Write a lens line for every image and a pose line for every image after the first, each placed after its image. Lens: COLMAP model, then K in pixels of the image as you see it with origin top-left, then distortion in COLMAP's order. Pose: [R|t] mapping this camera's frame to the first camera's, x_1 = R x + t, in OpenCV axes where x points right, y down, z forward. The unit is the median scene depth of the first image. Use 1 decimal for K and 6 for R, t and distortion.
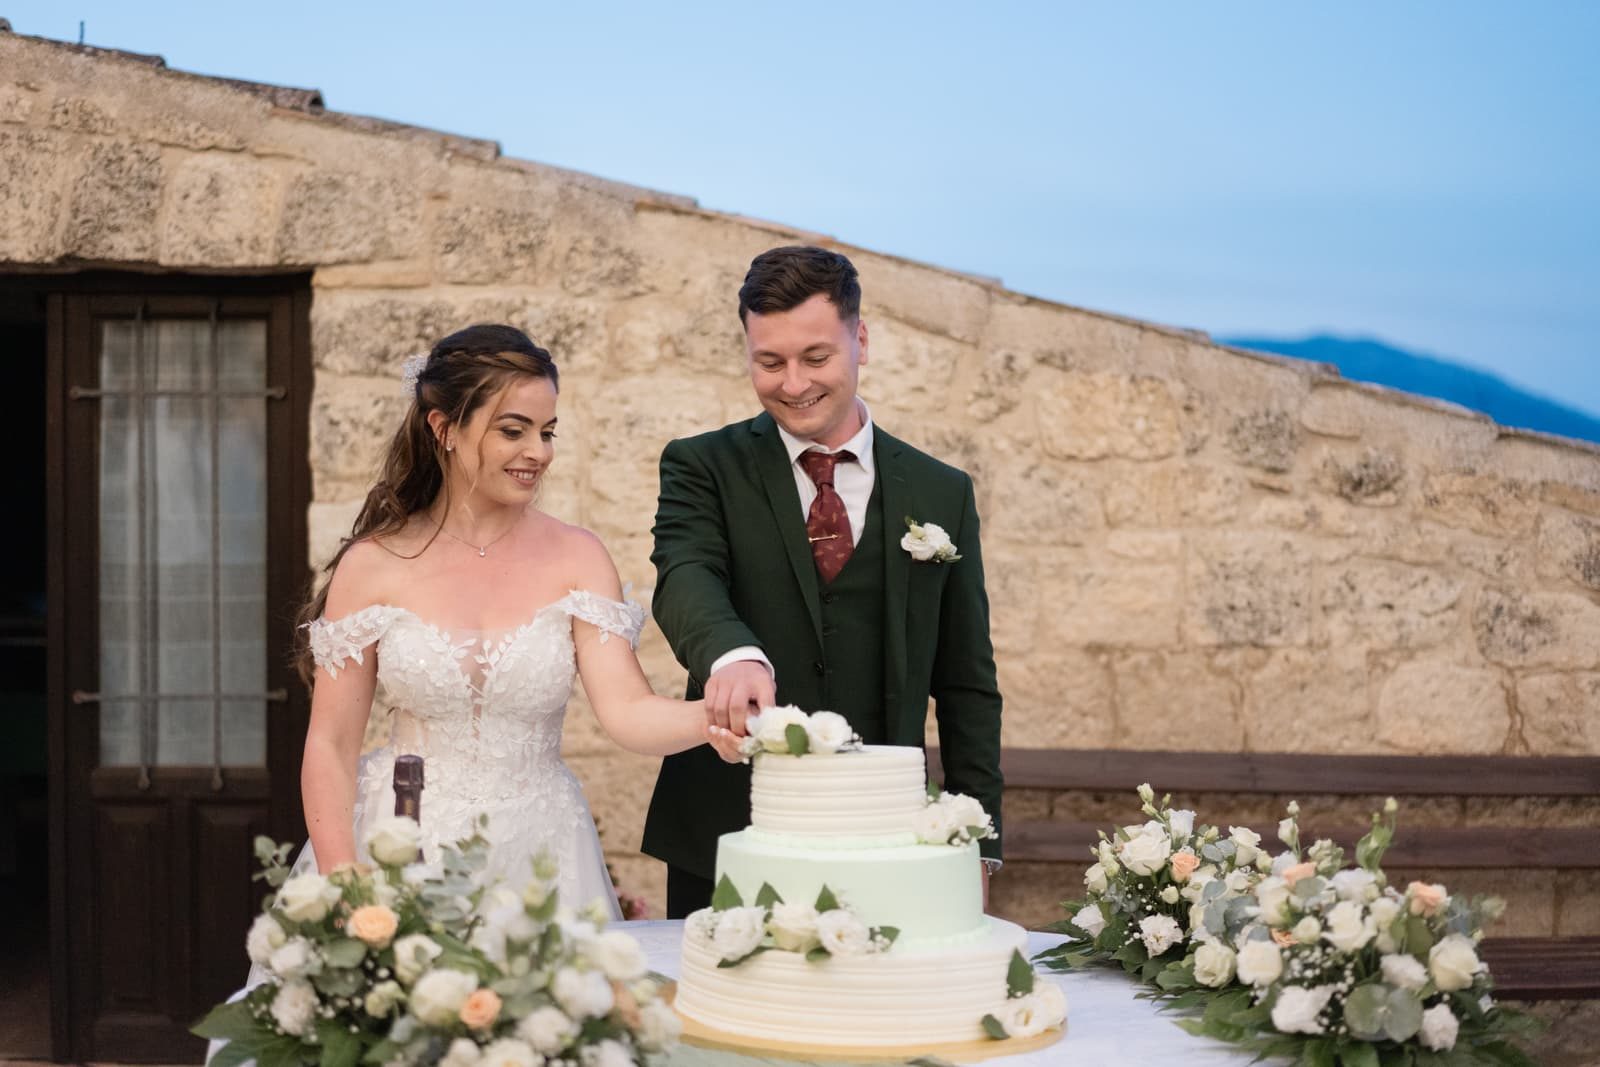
lens RADIAL K [[2476.0, 0, 800.0], [0, 2476.0, 533.5], [0, 0, 1]] dist [0.157790, -1.693343]
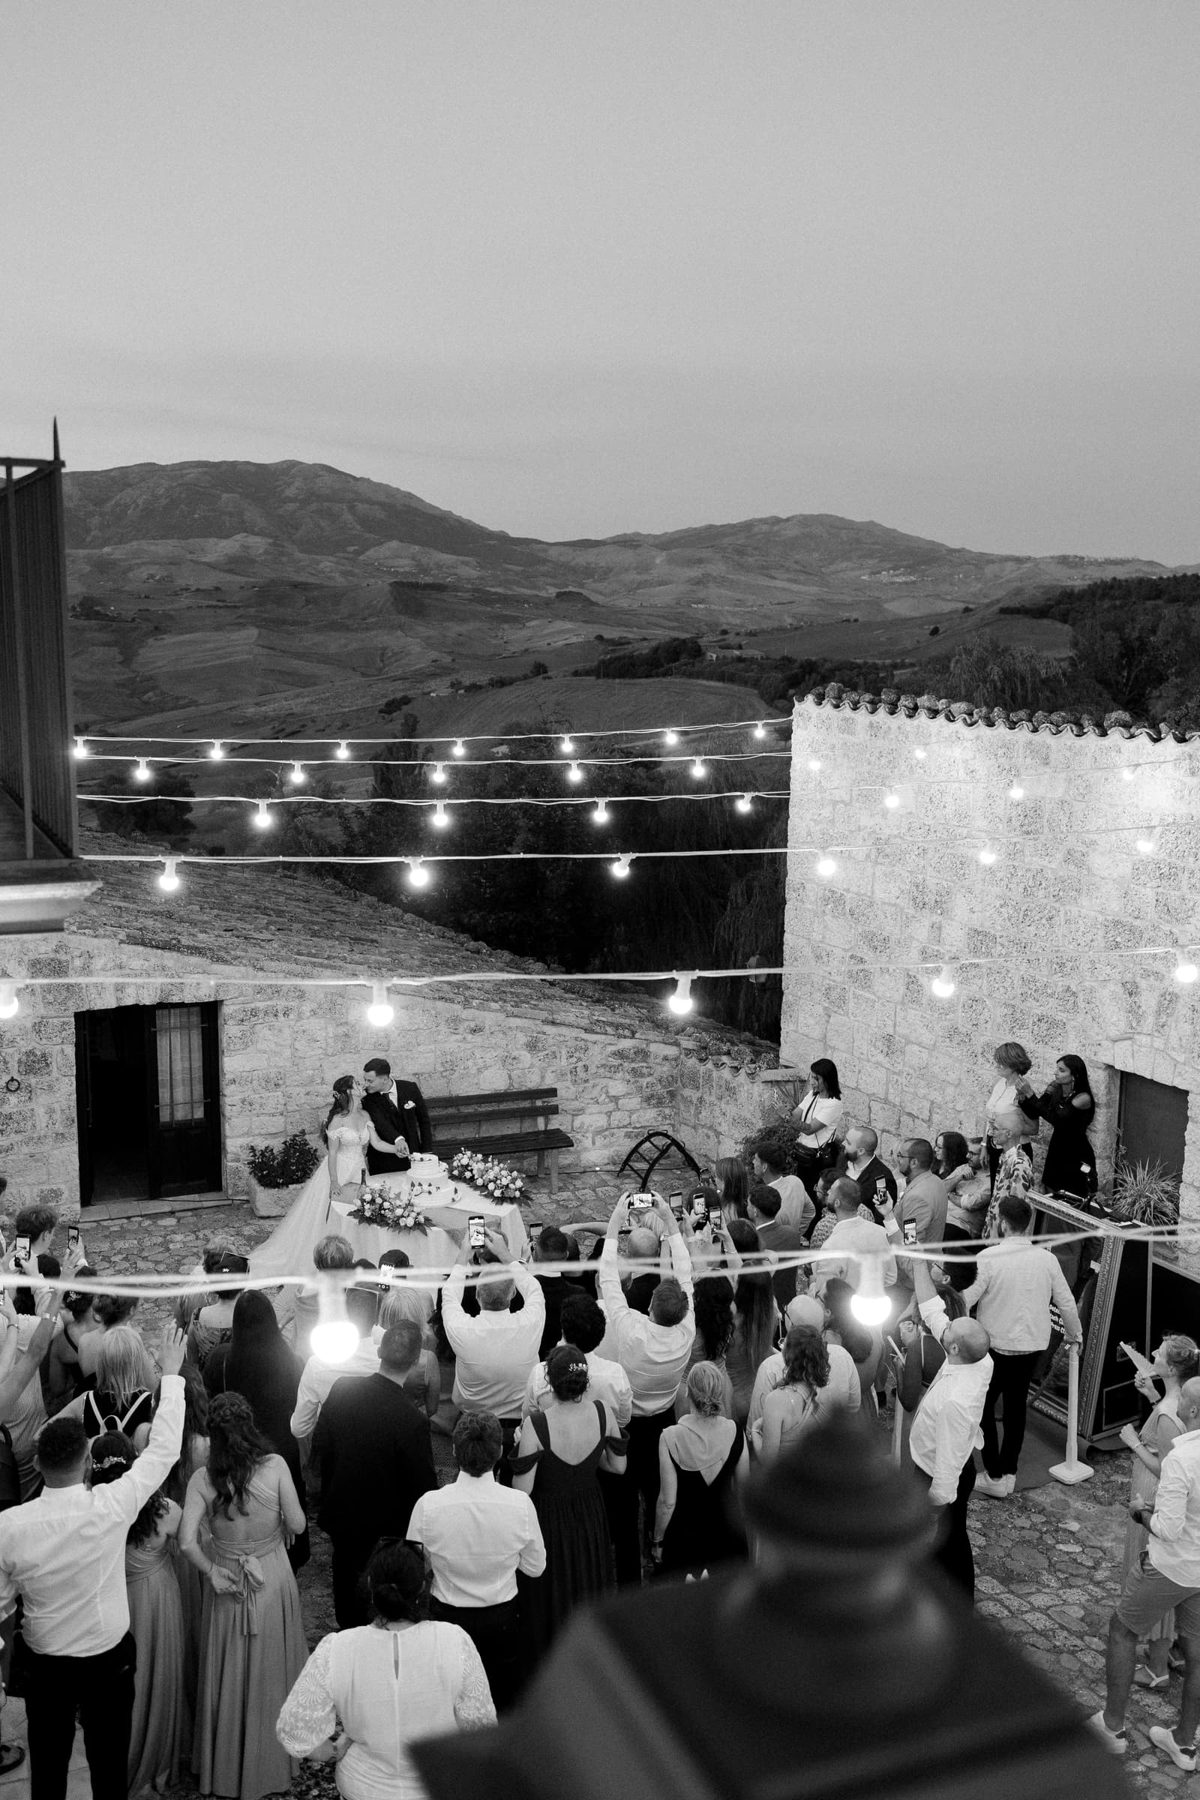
lens RADIAL K [[2785.5, 0, 600.0], [0, 2785.5, 900.0], [0, 0, 1]] dist [0.157790, -1.693343]
pose [[0.933586, -0.083061, 0.348594, -1.210419], [-0.002966, 0.970943, 0.239294, -1.370386], [-0.358340, -0.224436, 0.906212, -3.321715]]
